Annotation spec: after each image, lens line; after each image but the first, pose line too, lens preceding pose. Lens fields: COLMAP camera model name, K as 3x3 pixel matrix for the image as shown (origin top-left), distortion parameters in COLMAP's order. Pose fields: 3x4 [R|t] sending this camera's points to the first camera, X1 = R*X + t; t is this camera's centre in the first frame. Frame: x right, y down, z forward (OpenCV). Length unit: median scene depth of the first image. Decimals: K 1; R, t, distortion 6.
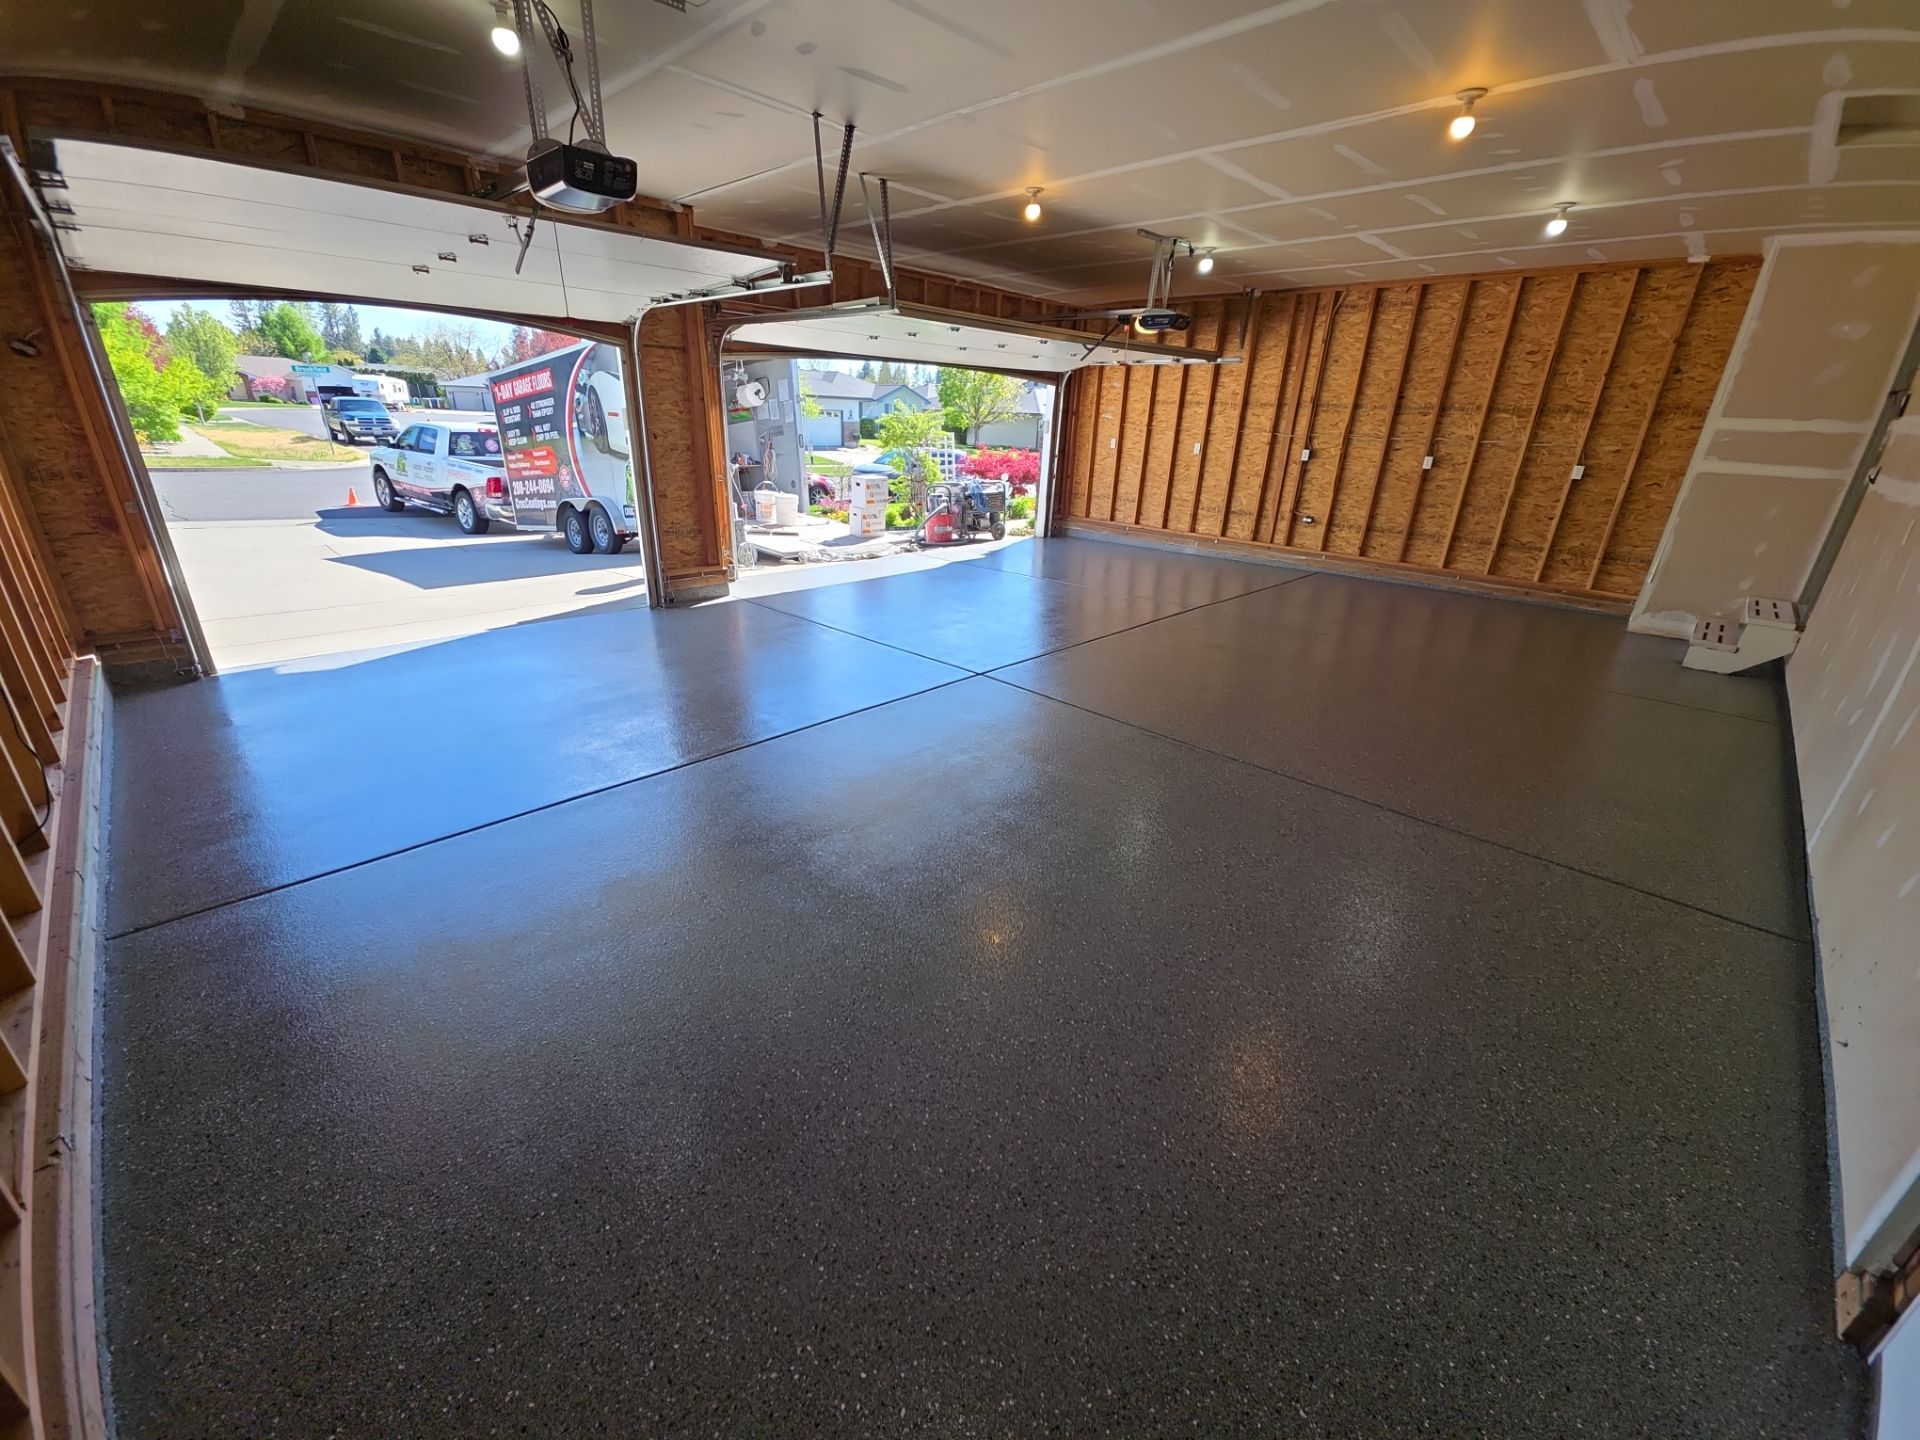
lens RADIAL K [[750.3, 0, 960.0], [0, 750.3, 720.0], [0, 0, 1]] dist [0.014718, -0.008941]
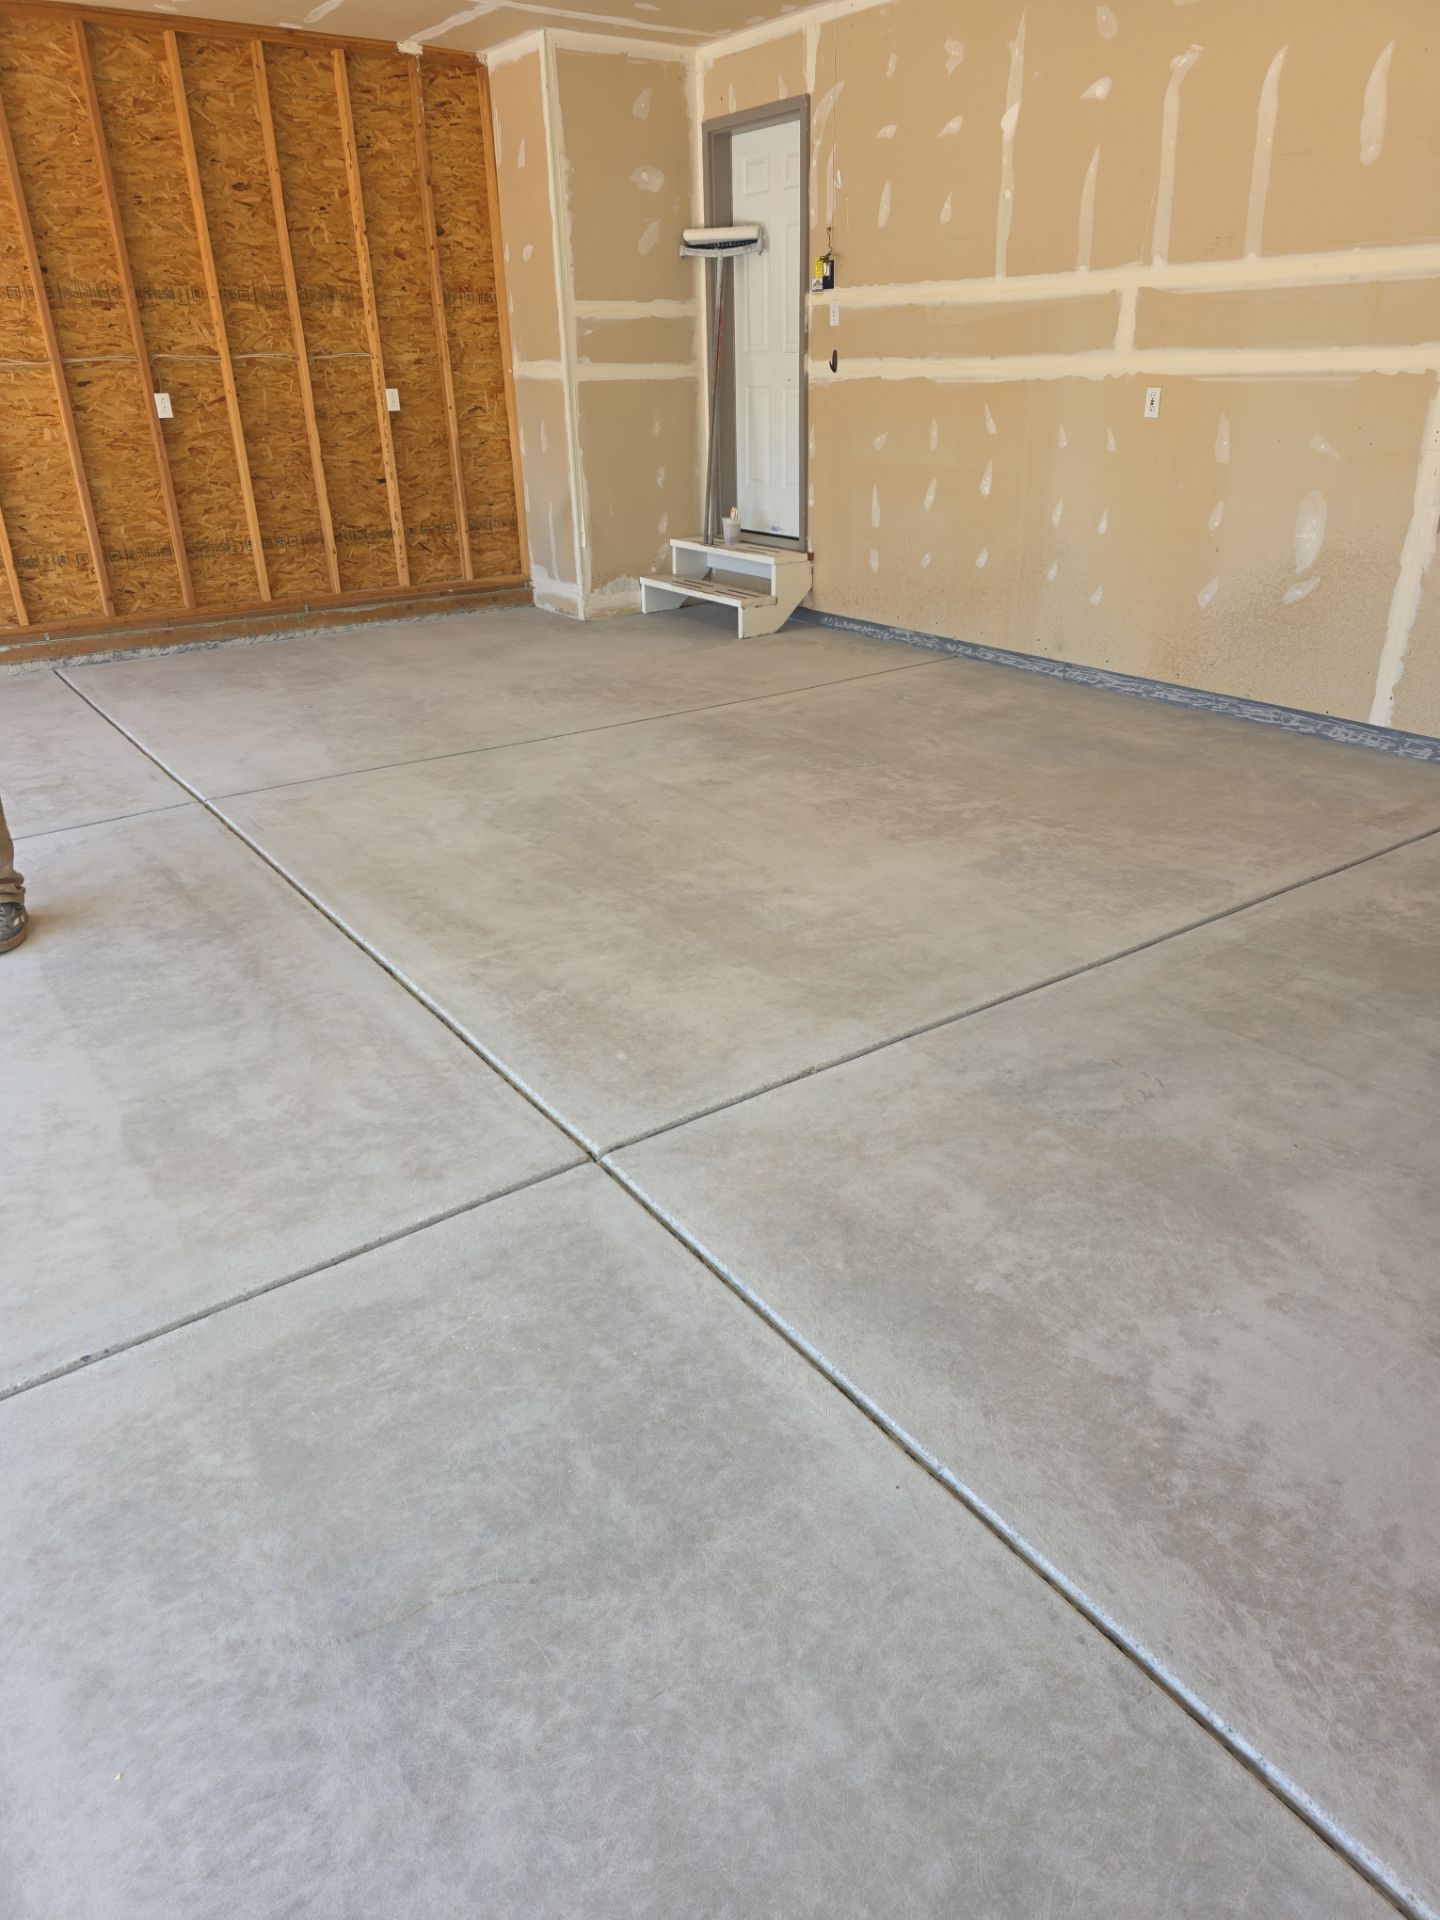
lens RADIAL K [[1281.9, 0, 746.4], [0, 1281.9, 959.4], [0, 0, 1]] dist [0.039318, -0.030570]
pose [[0.172673, -0.450352, 0.875995, -0.271309], [0.392813, 0.847055, 0.358044, -0.209610], [-0.903262, 0.282278, 0.323168, 0.536788]]
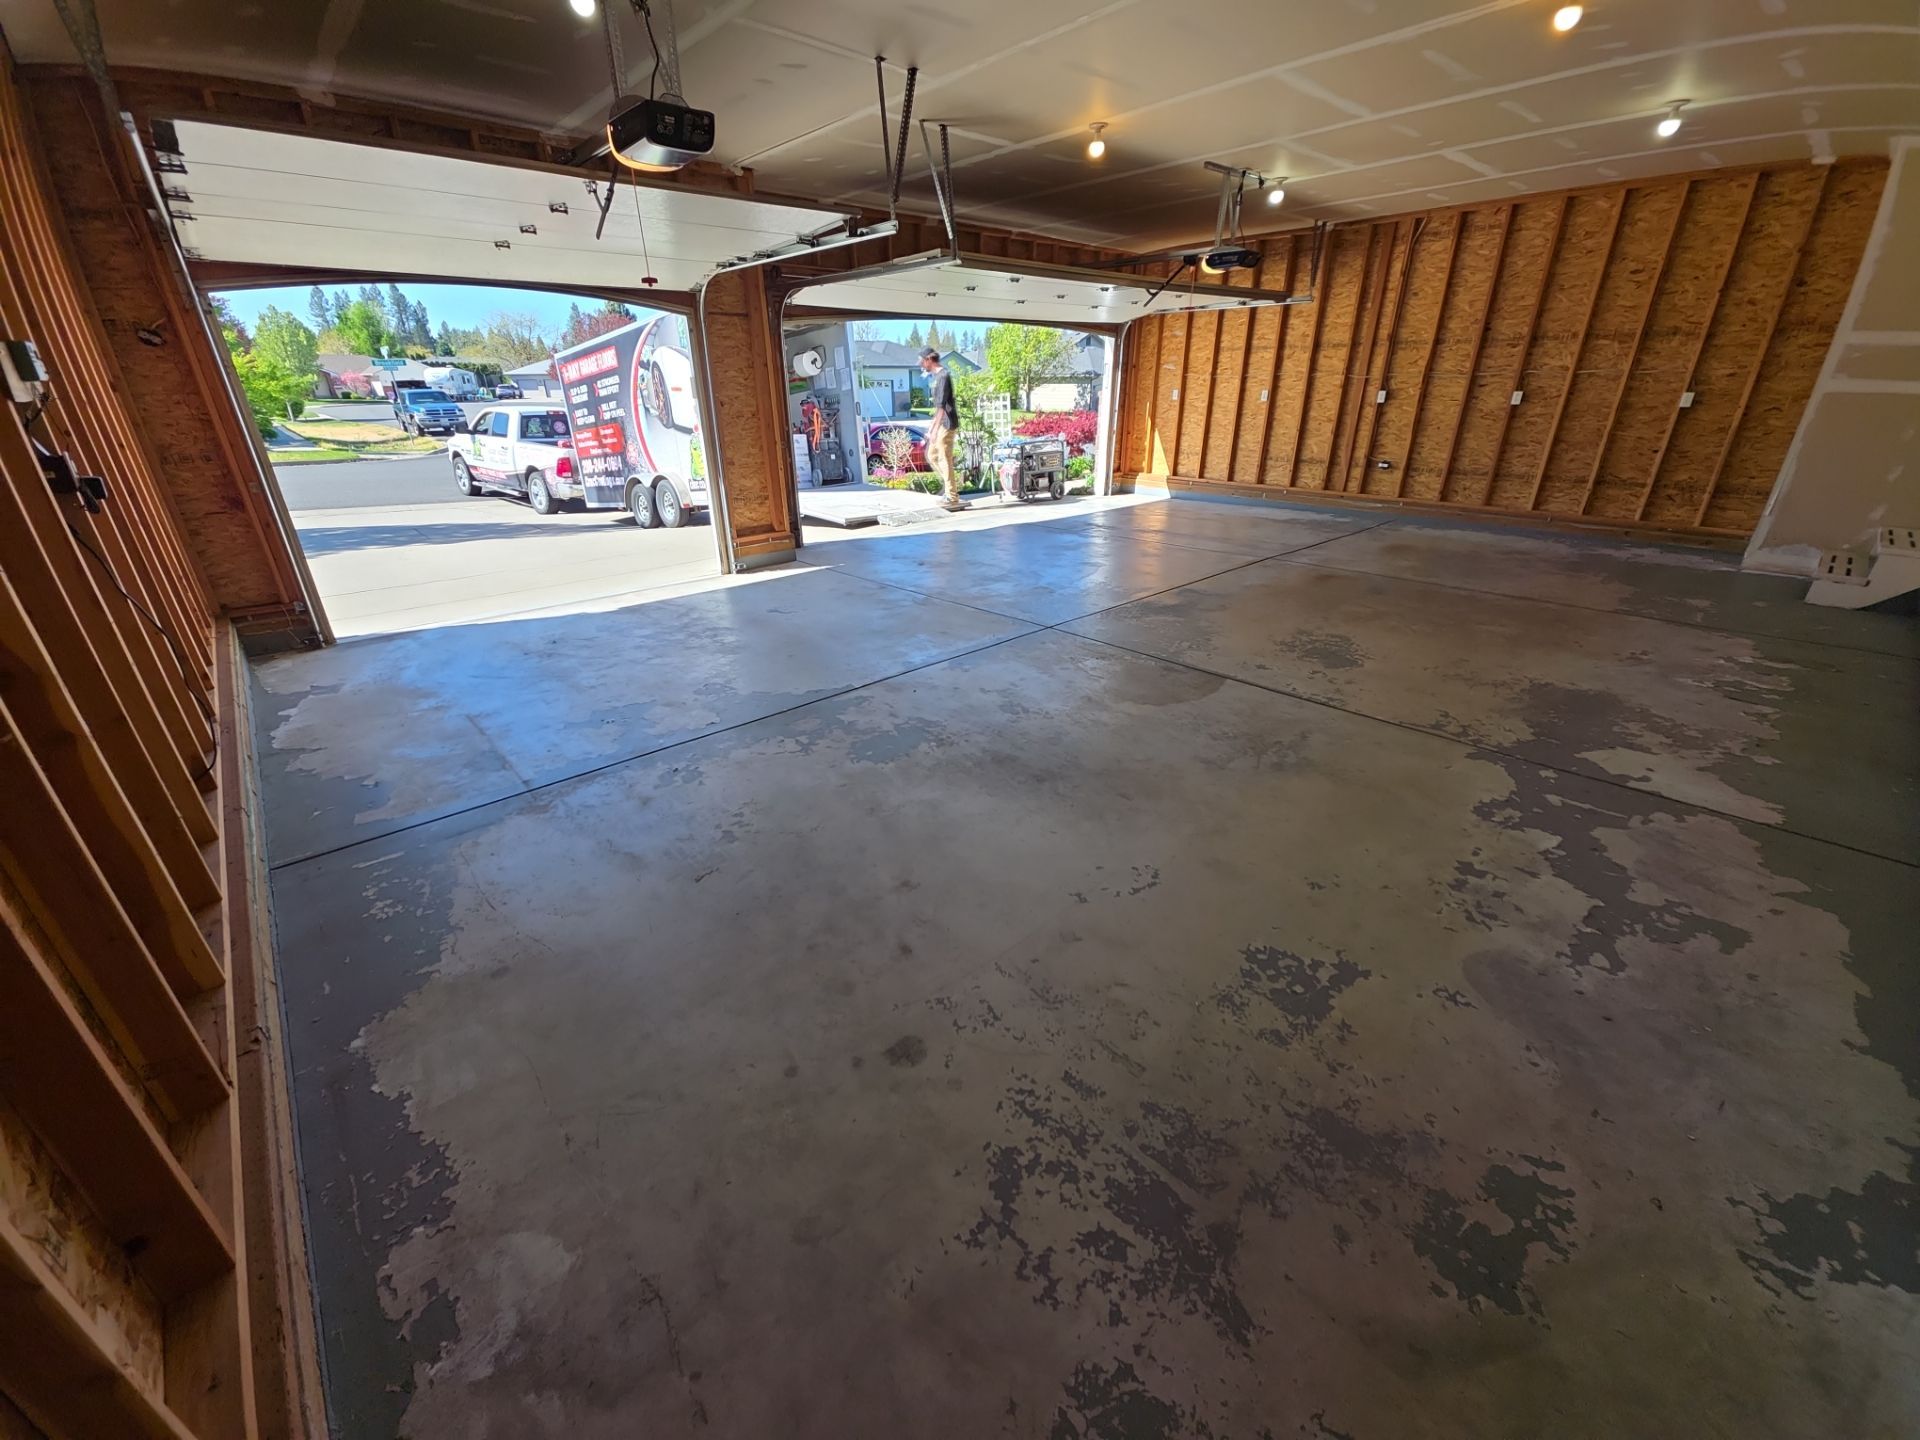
lens RADIAL K [[750.3, 0, 960.0], [0, 750.3, 720.0], [0, 0, 1]] dist [0.014718, -0.008941]
pose [[0.997330, -0.017122, -0.070985, -0.016250], [0.019690, 0.999170, 0.035648, 0.016022], [0.070316, -0.036950, 0.996840, -0.005202]]
